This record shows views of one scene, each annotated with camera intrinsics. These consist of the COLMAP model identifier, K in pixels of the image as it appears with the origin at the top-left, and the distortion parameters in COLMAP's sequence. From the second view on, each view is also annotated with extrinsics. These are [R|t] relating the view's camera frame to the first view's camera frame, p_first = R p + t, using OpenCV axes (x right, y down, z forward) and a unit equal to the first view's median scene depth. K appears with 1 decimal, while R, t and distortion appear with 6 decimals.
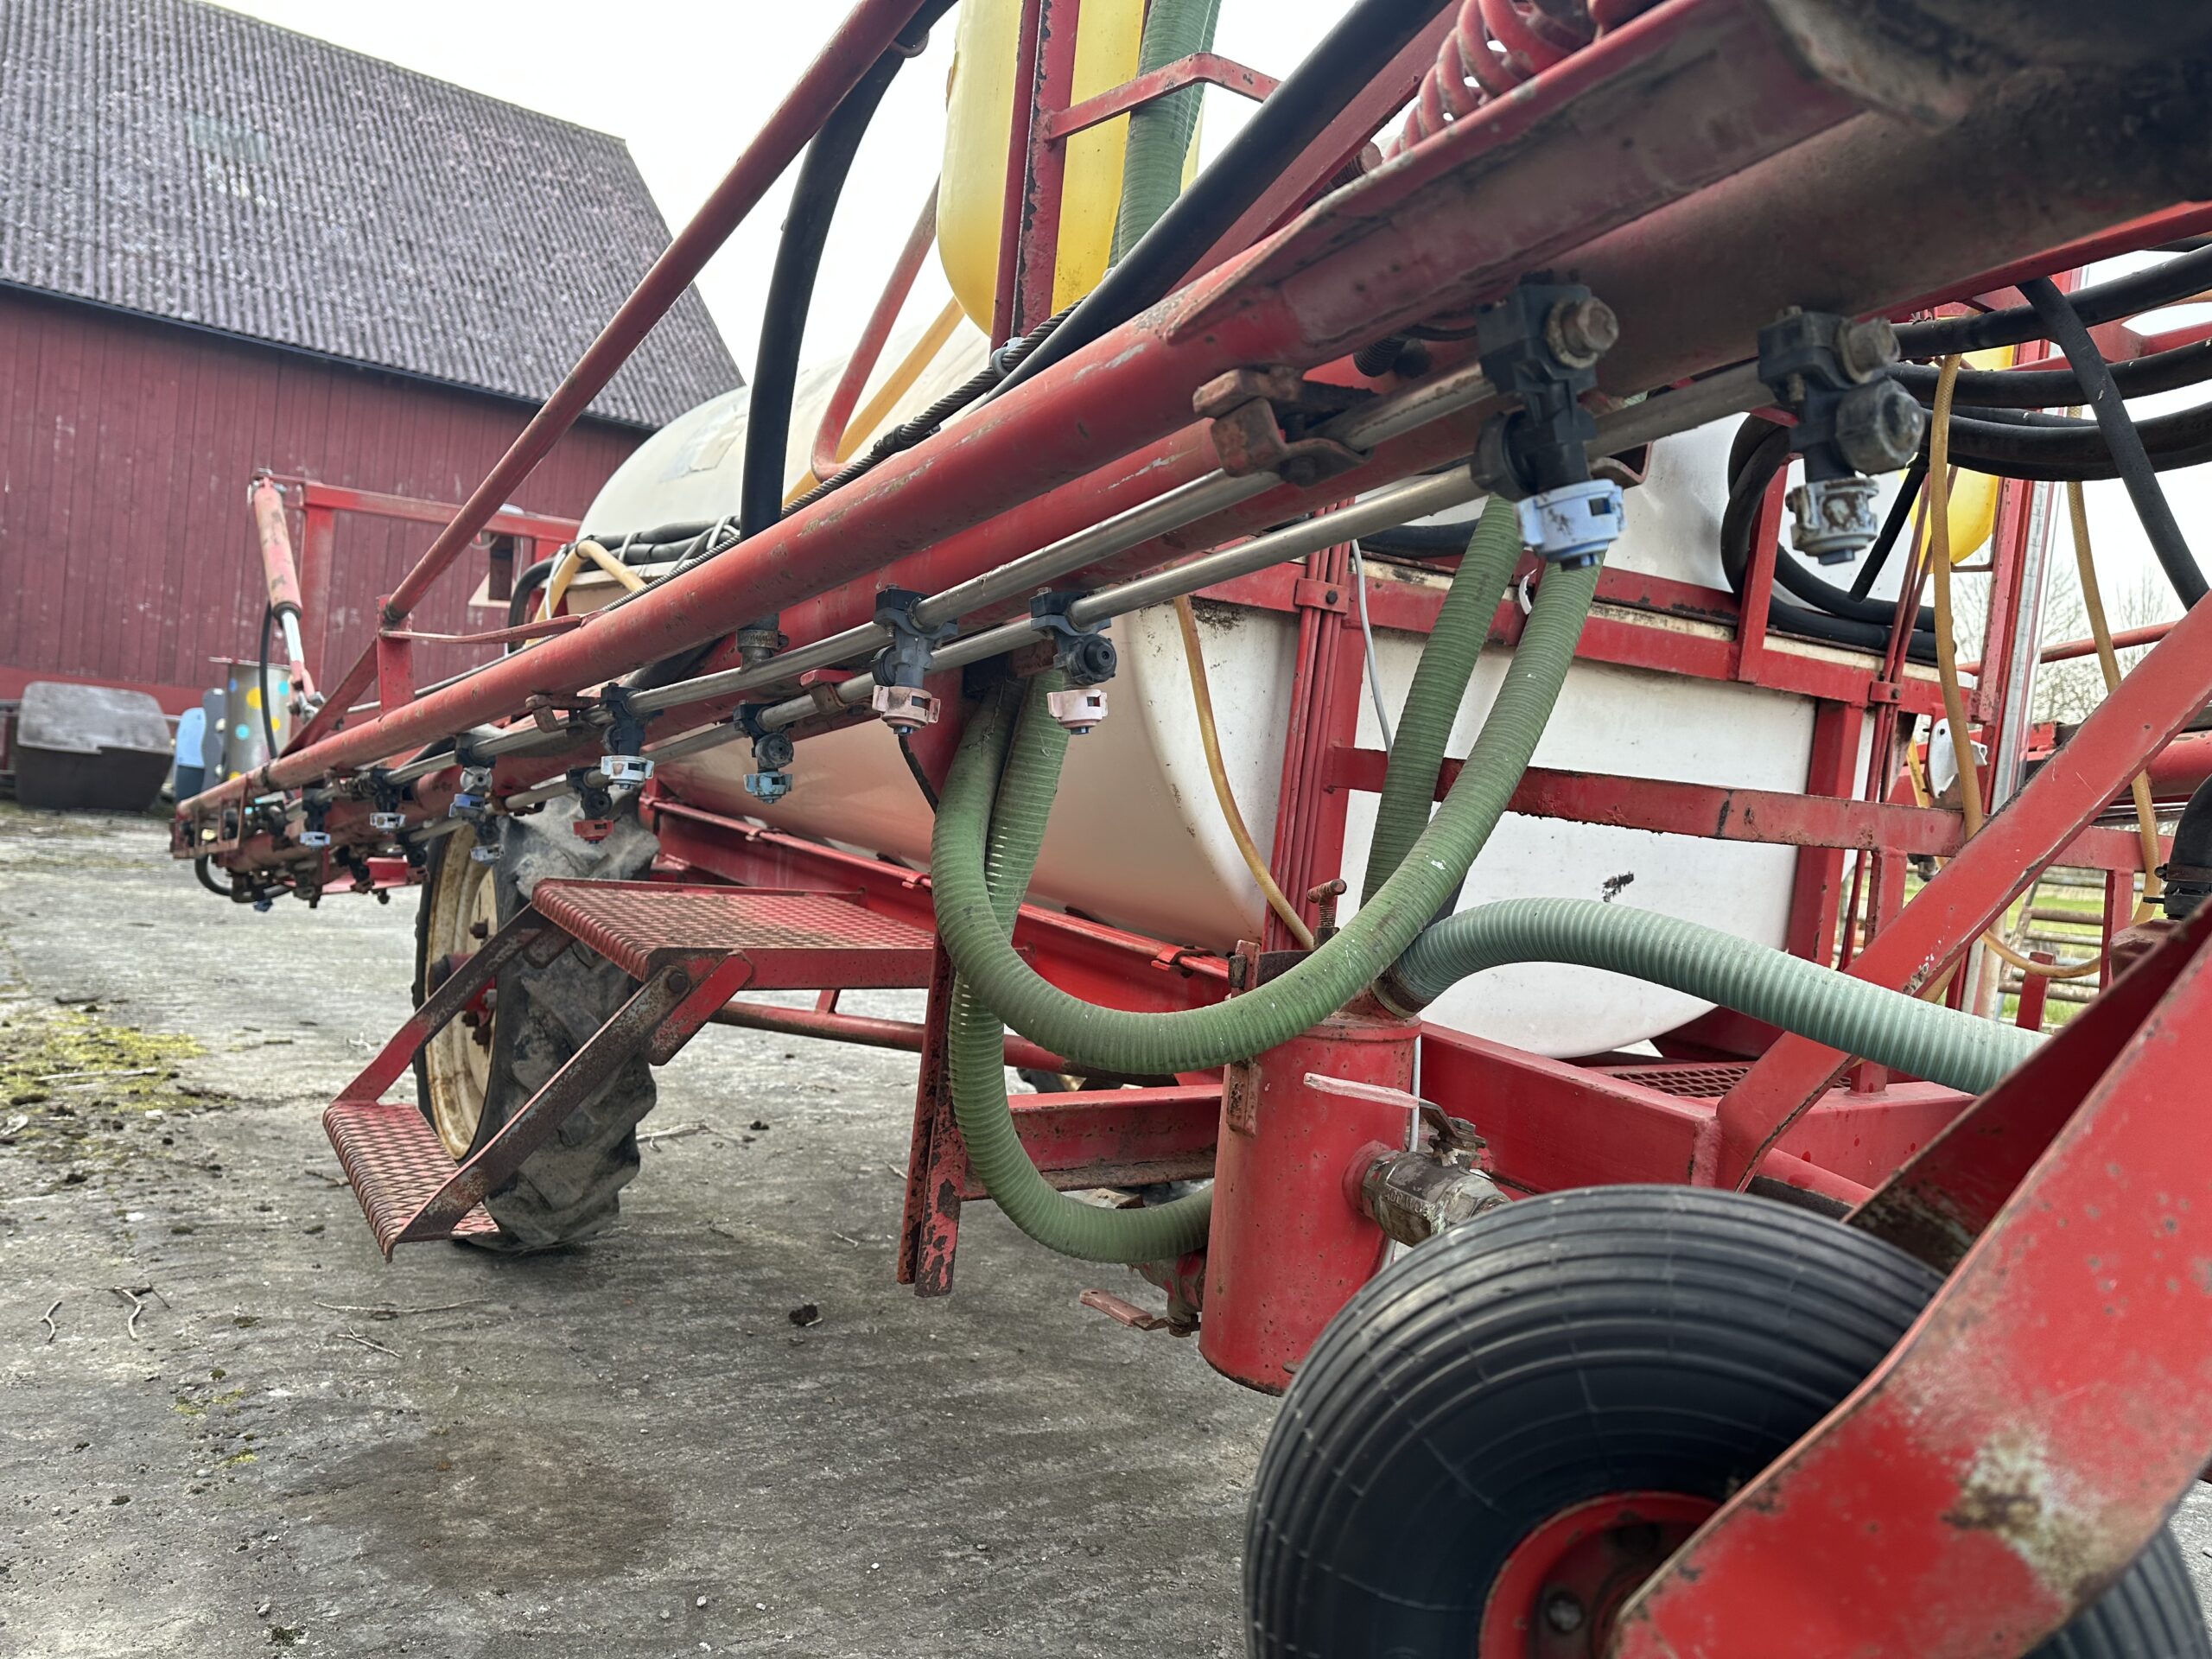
lens RADIAL K [[1558.5, 0, 1109.8], [0, 1558.5, 828.8], [0, 0, 1]] dist [0.009502, -0.022538]
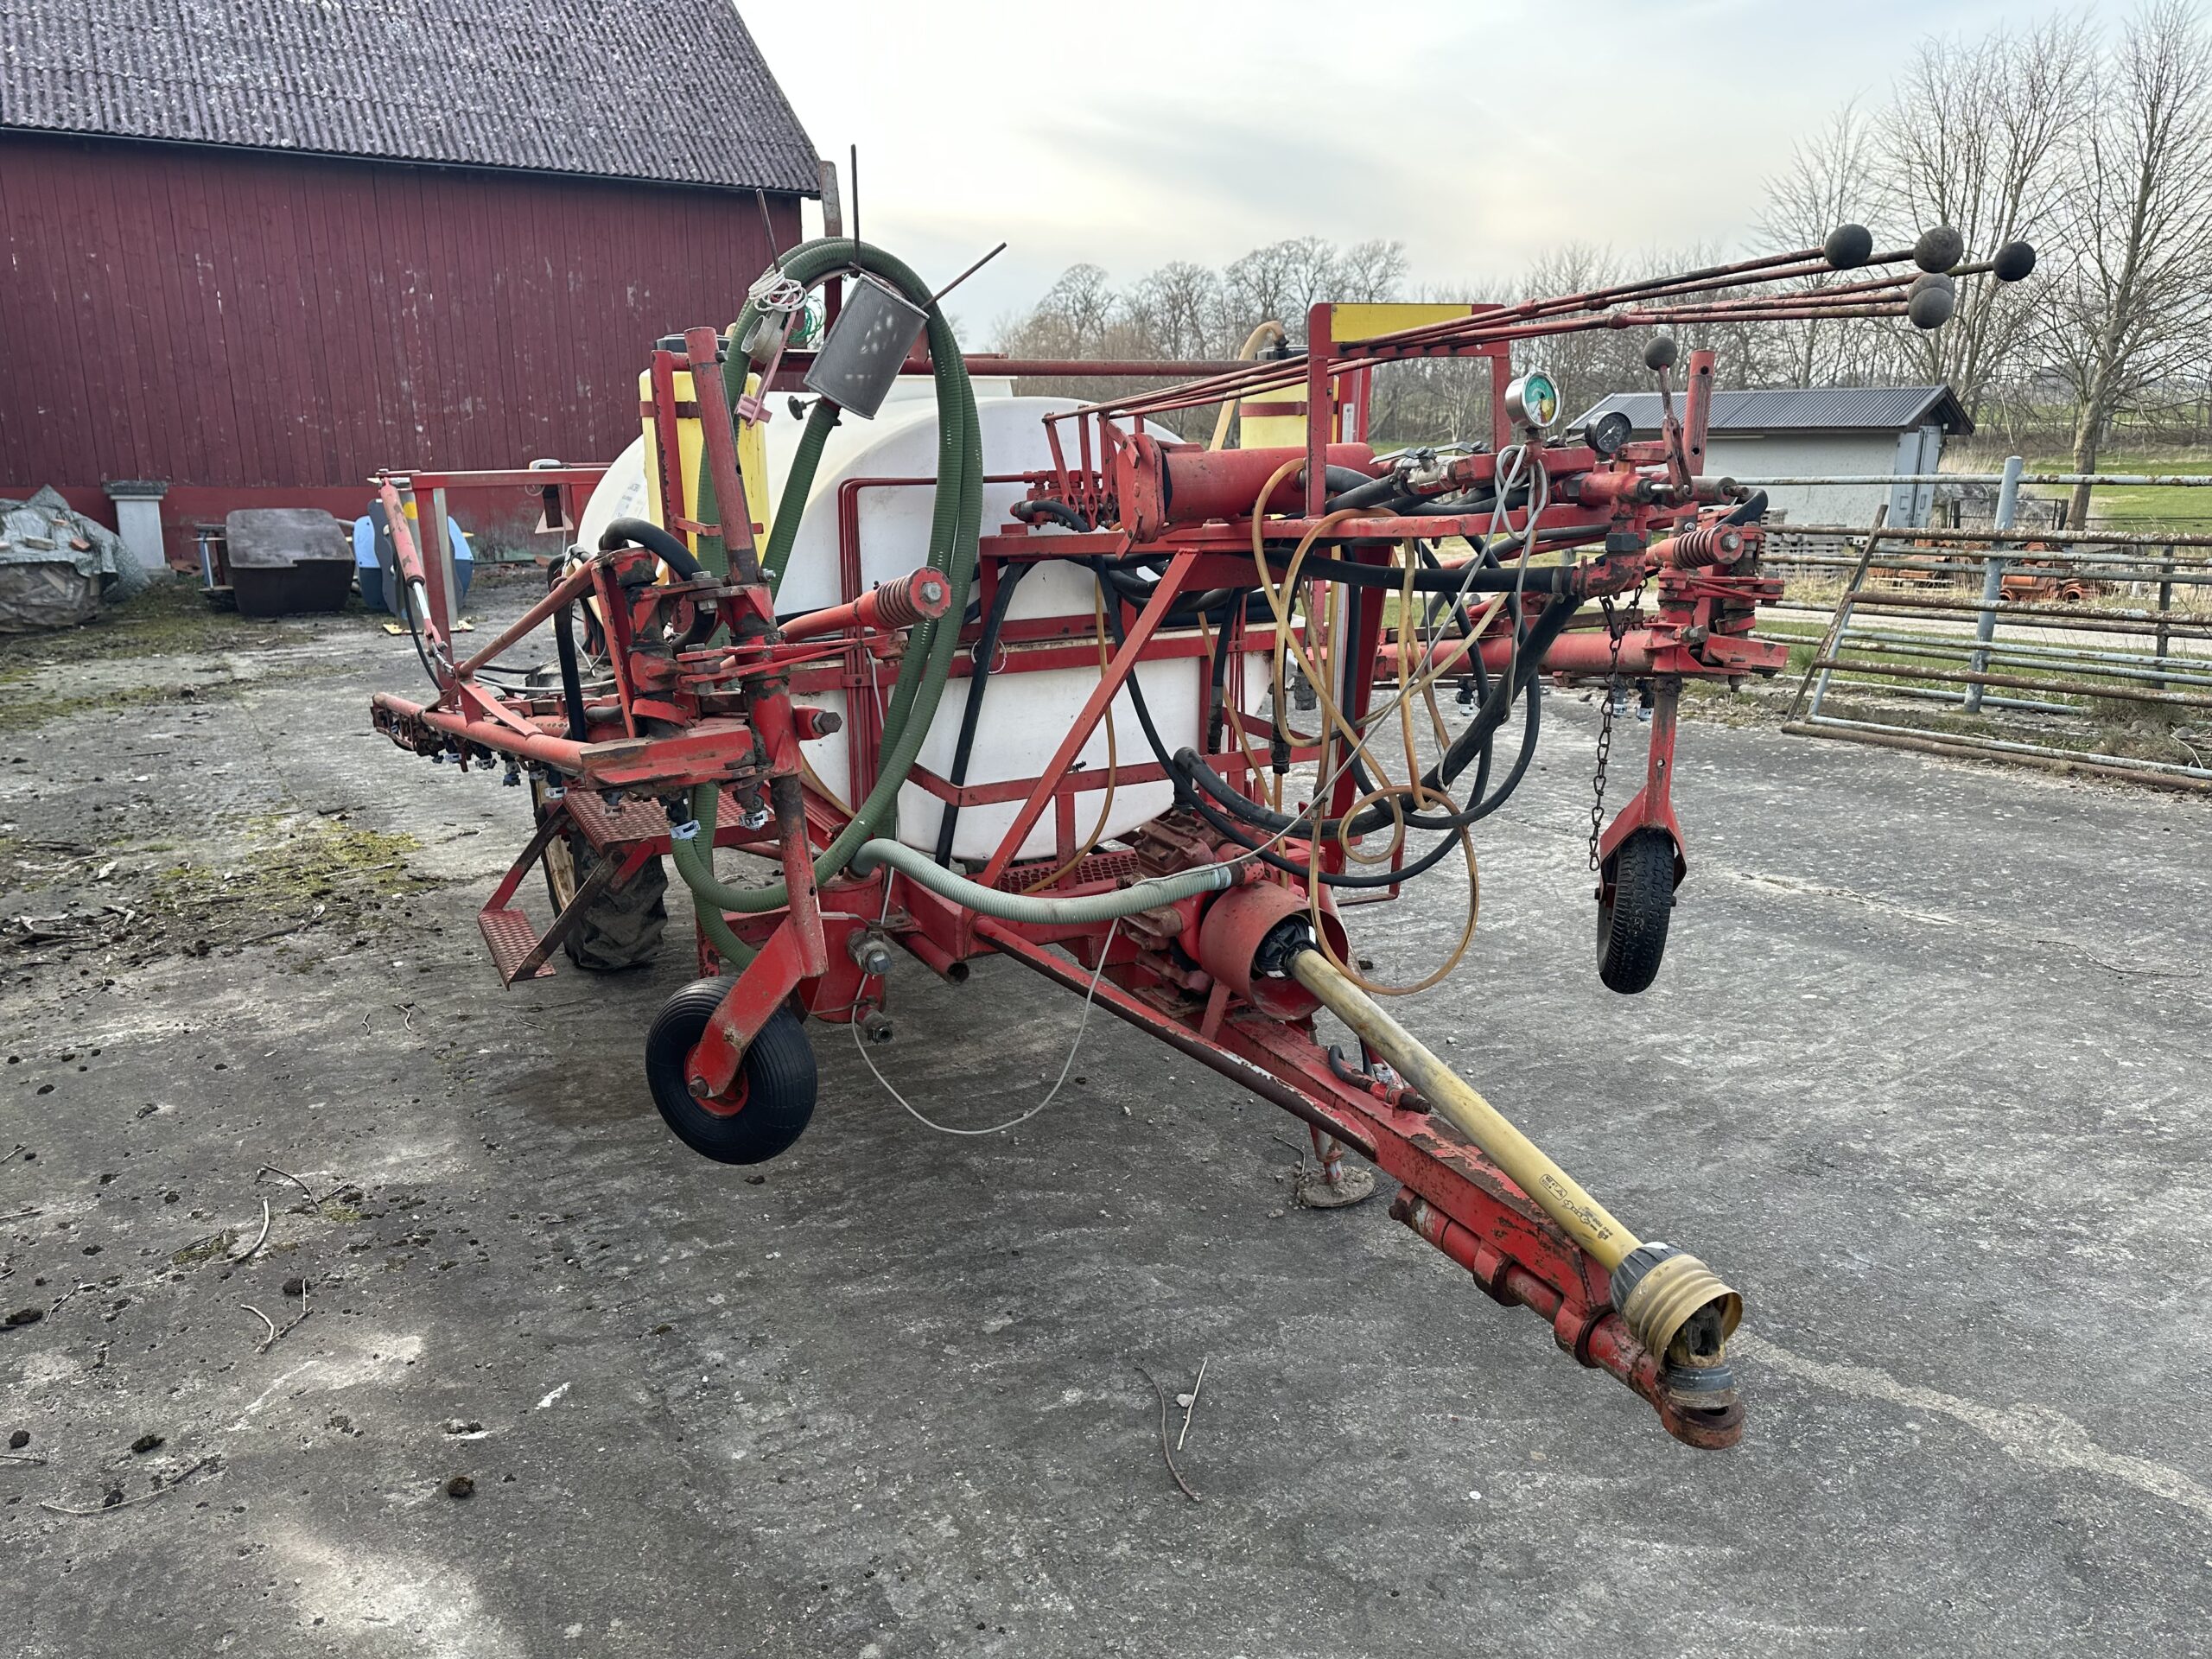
lens RADIAL K [[1547.5, 0, 1090.7], [0, 1547.5, 829.0], [0, 0, 1]] dist [0.024930, -0.034246]
pose [[0.989579, -0.073721, -0.123690, 0.067493], [0.098627, 0.972884, 0.209212, -0.033924], [0.104913, -0.219231, 0.970016, -0.105012]]
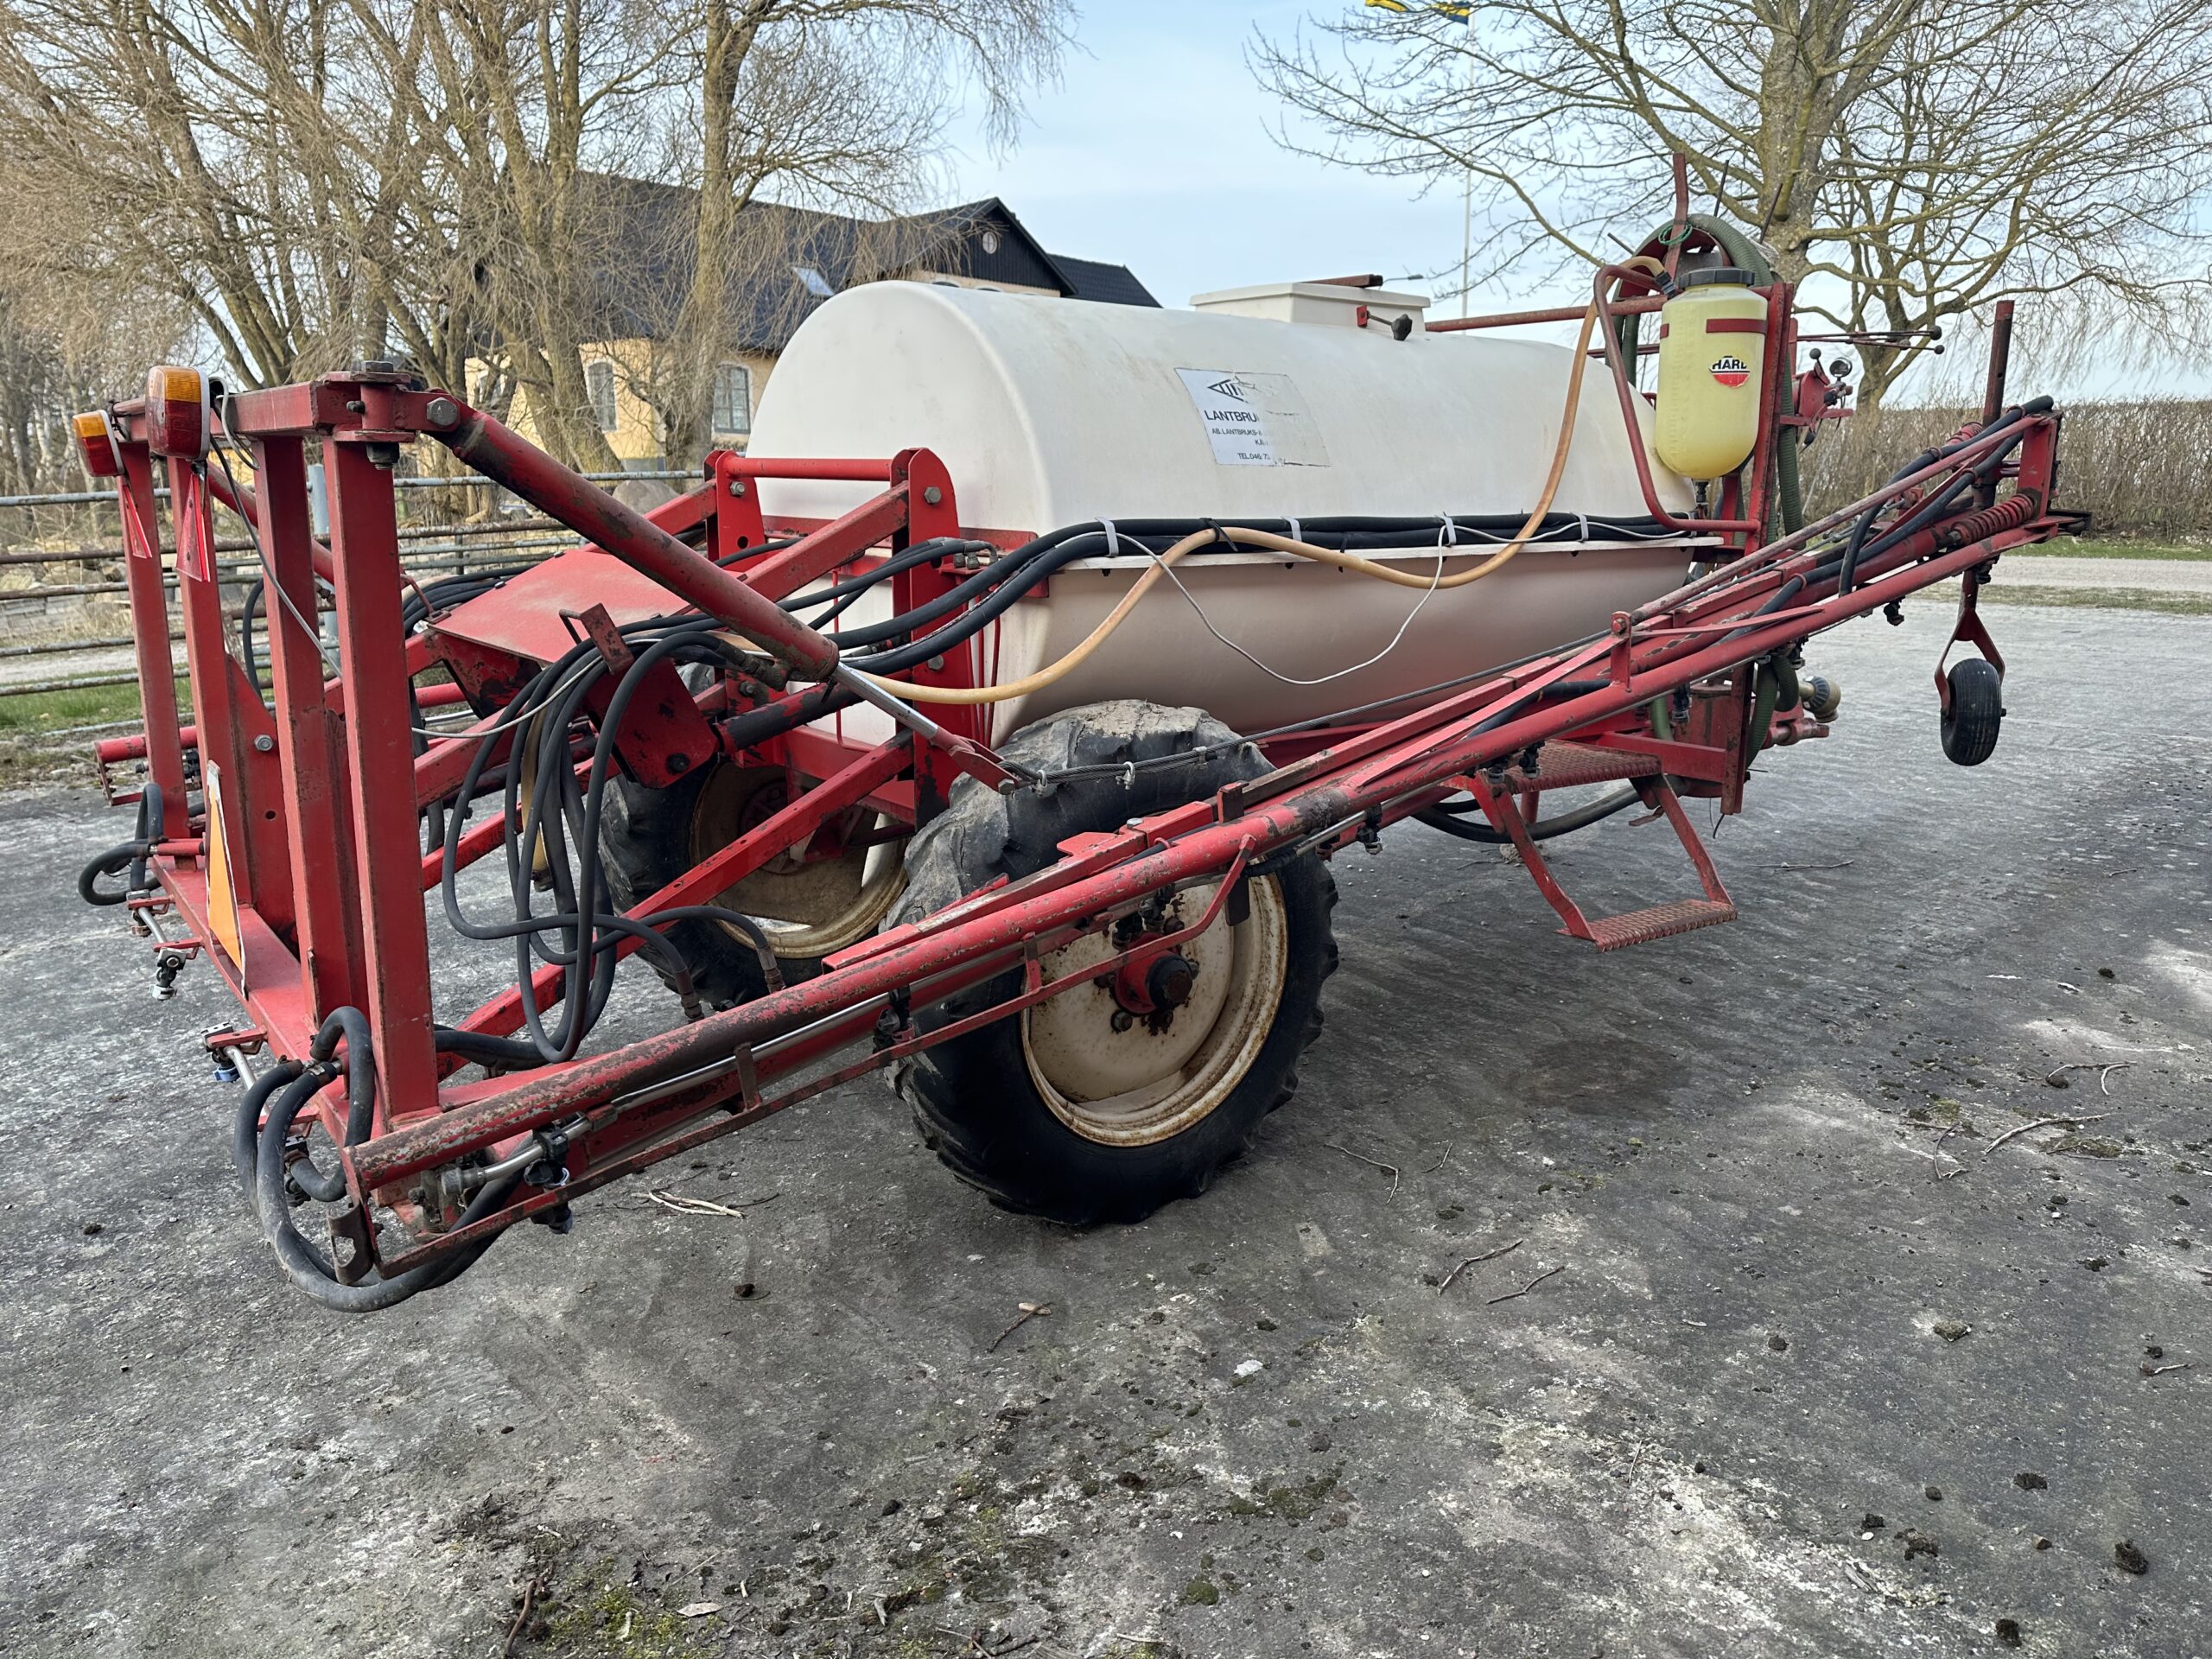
lens RADIAL K [[1570.5, 0, 1085.0], [0, 1570.5, 809.3], [0, 0, 1]] dist [0.038067, -0.045456]
pose [[-0.065535, -0.301389, 0.951247, -0.248081], [0.043623, 0.951519, 0.304480, -0.057971], [-0.996896, 0.061451, -0.049210, 0.203185]]
